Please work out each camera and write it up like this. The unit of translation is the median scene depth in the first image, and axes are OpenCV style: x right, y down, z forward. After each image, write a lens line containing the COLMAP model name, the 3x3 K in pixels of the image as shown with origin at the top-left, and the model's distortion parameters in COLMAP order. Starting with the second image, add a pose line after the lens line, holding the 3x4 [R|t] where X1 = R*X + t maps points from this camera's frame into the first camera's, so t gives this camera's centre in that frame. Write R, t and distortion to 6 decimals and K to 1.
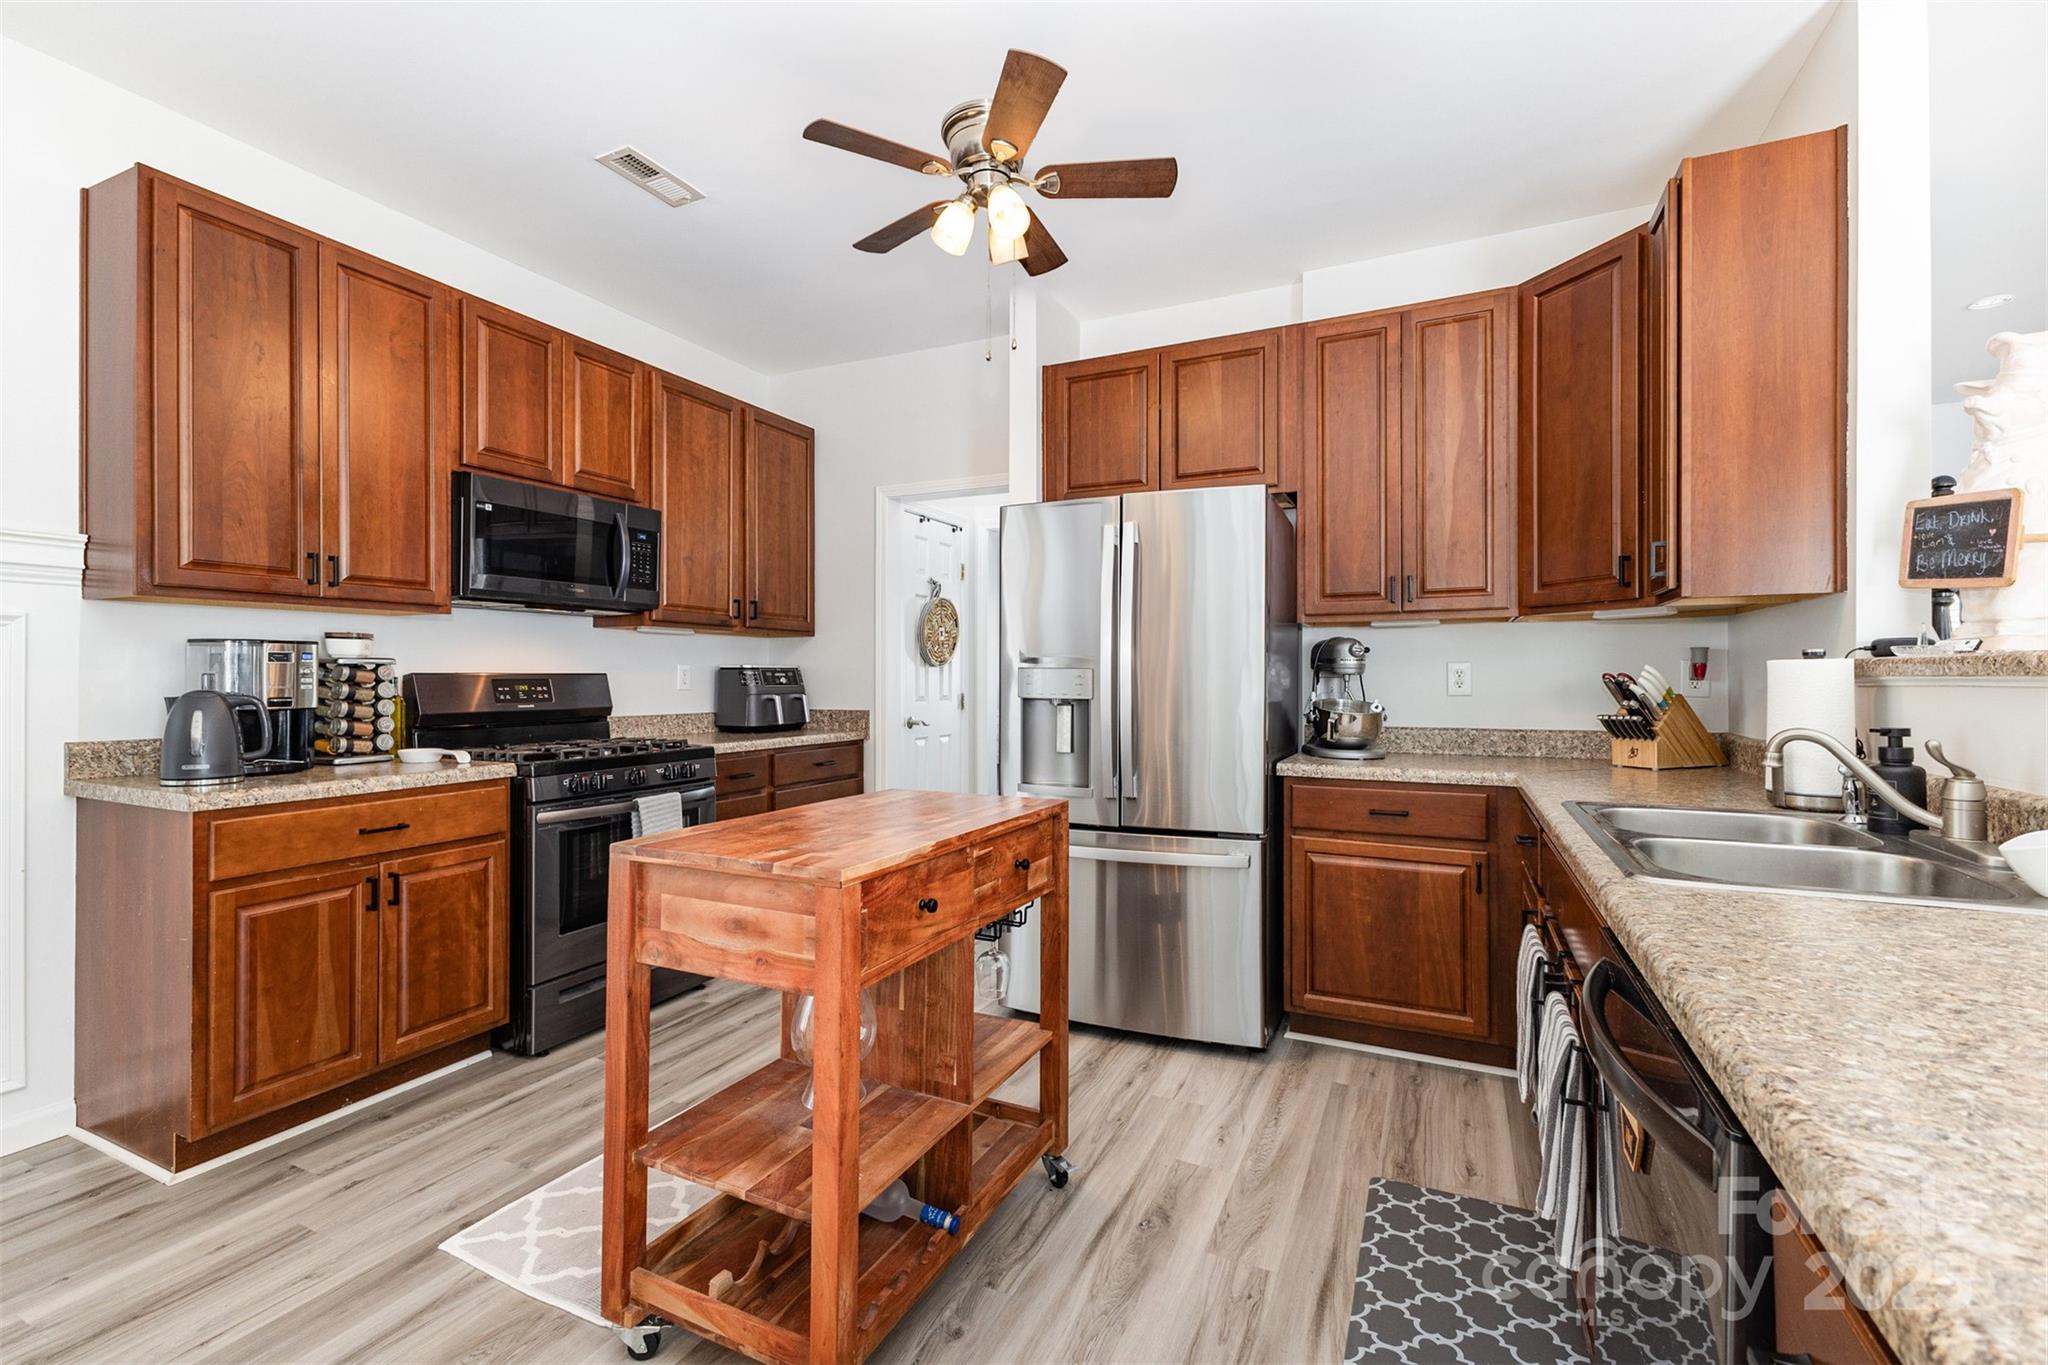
lens RADIAL K [[885.4, 0, 1028.1], [0, 885.4, 676.6], [0, 0, 1]] dist [0.003492, 0.000734]
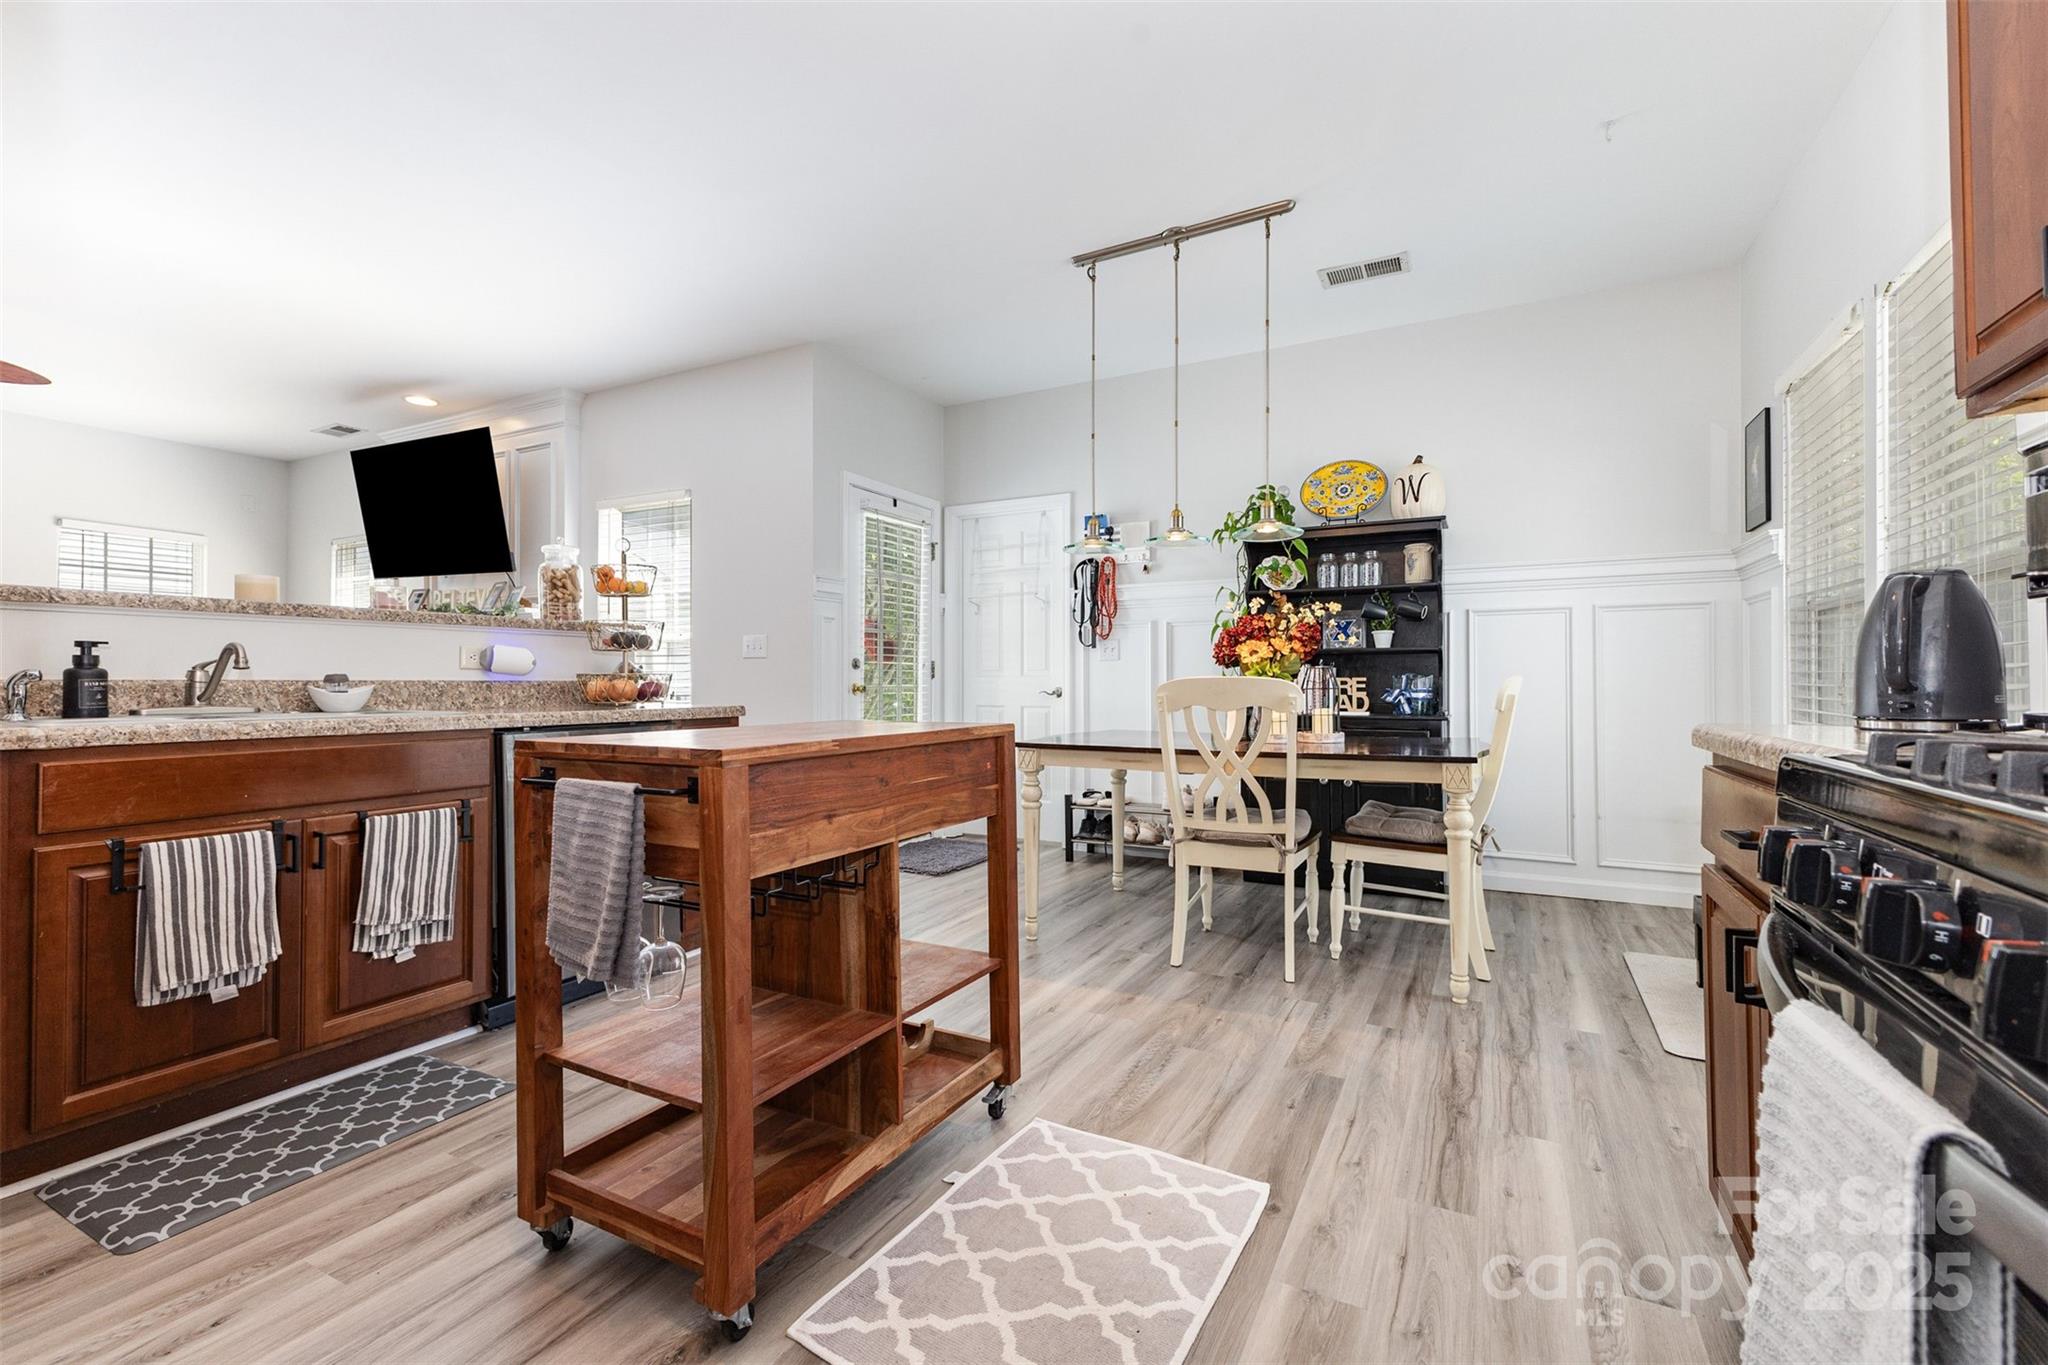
lens RADIAL K [[885.4, 0, 1031.5], [0, 885.4, 684.5], [0, 0, 1]] dist [0.003492, 0.000734]
pose [[-0.999301, 0.003017, 0.037258, -0.289766], [0.003256, 0.999974, 0.006373, 0.065840], [-0.037237, 0.006490, -0.999285, 1.267172]]
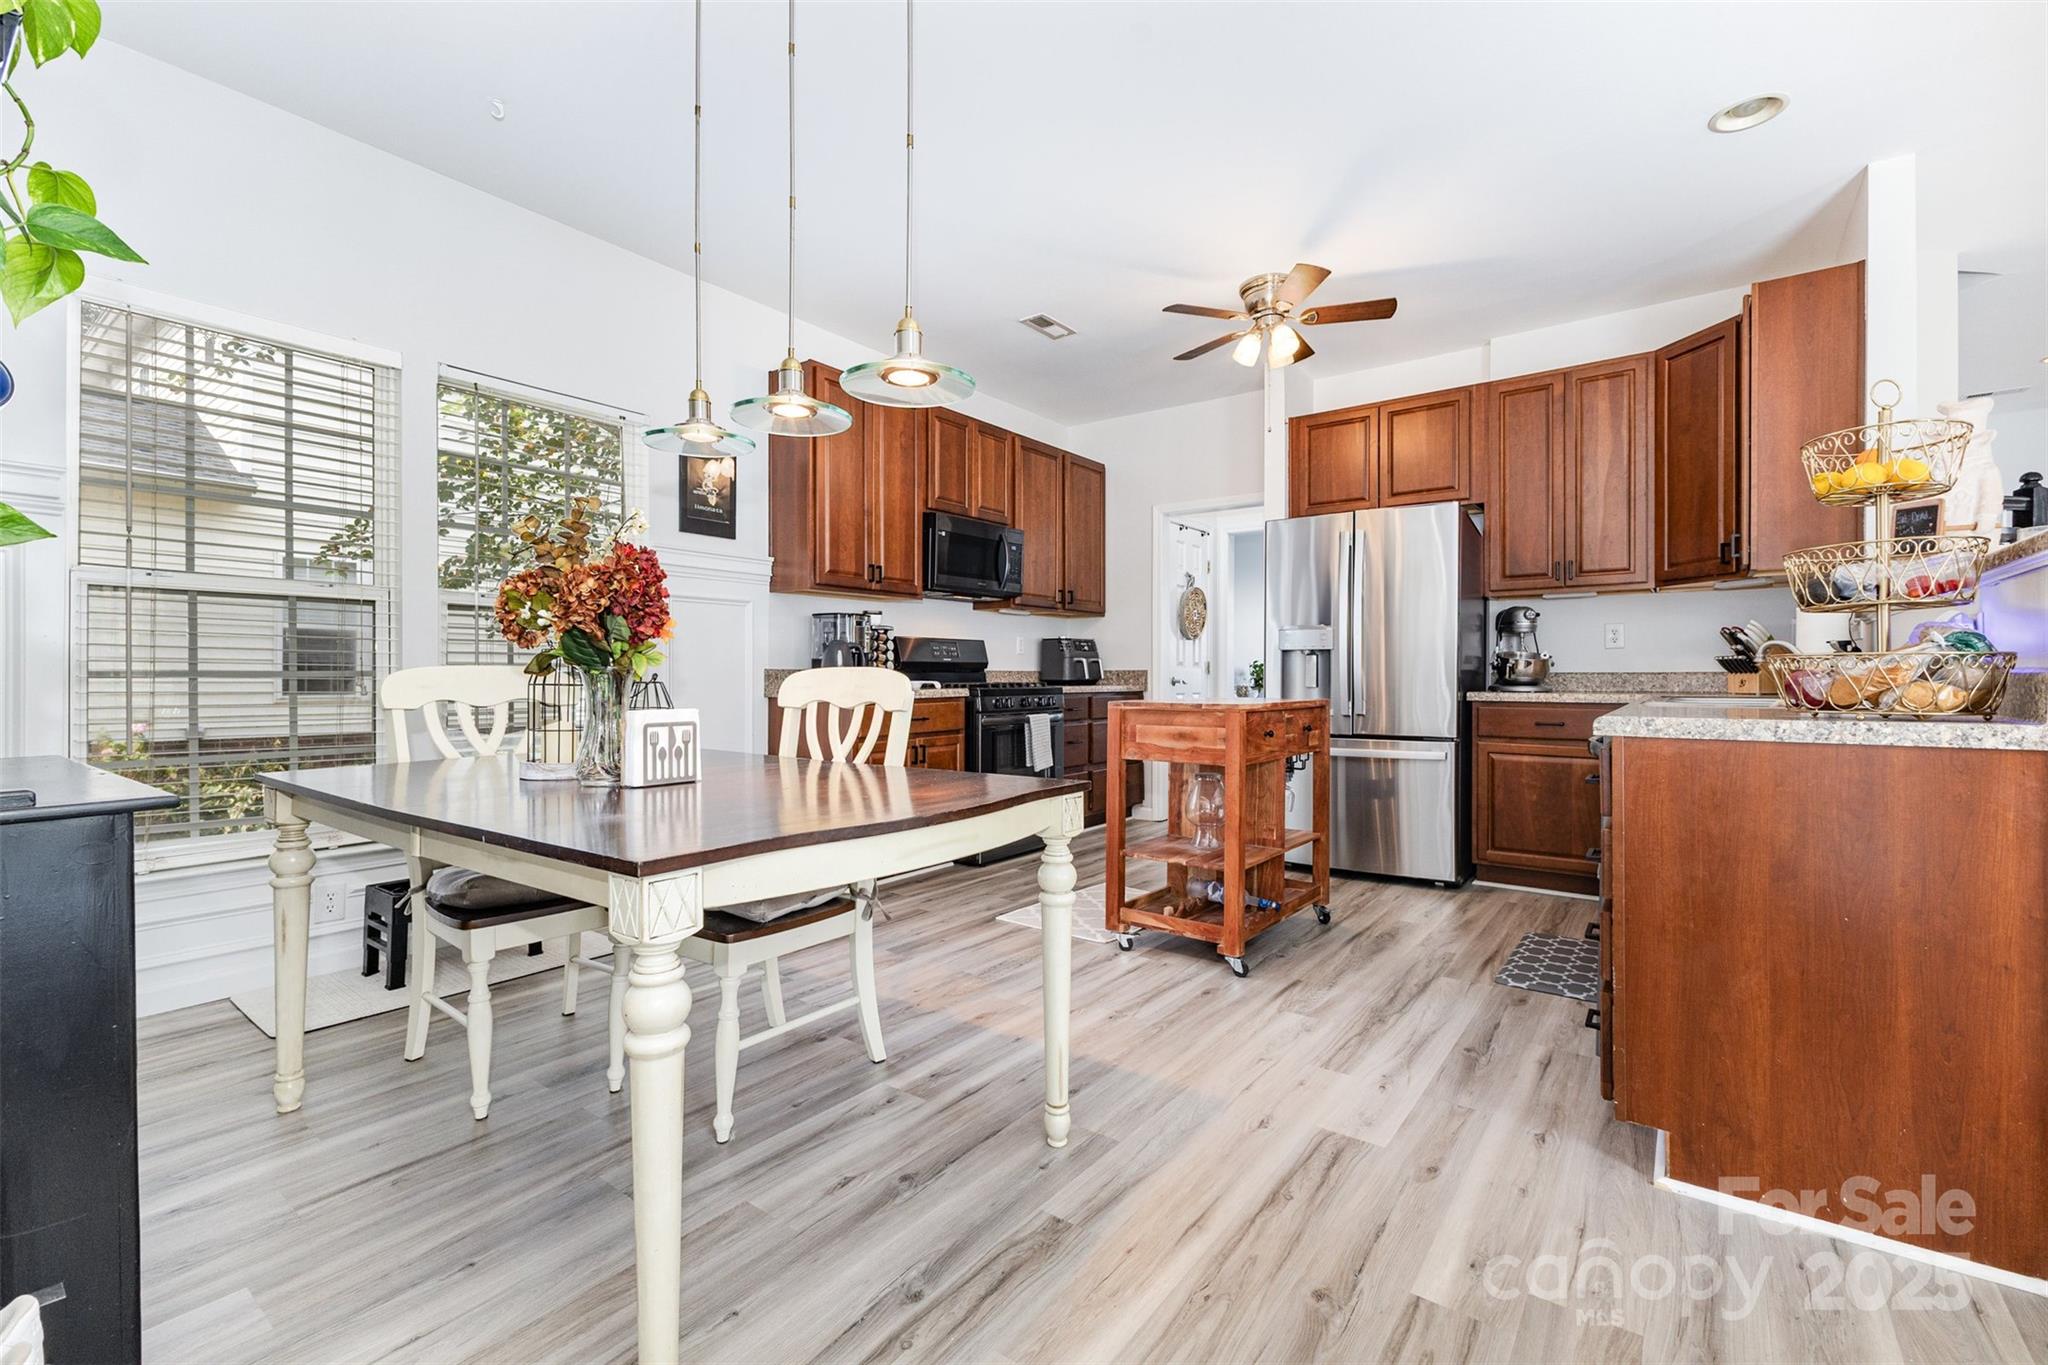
lens RADIAL K [[885.4, 0, 1022.6], [0, 885.4, 676.2], [0, 0, 1]] dist [0.003492, 0.000734]
pose [[0.978491, 0.000888, -0.206289, -0.133166], [-0.000355, 0.999996, 0.002623, 0.068263], [0.206291, -0.002494, 0.978488, -0.575106]]
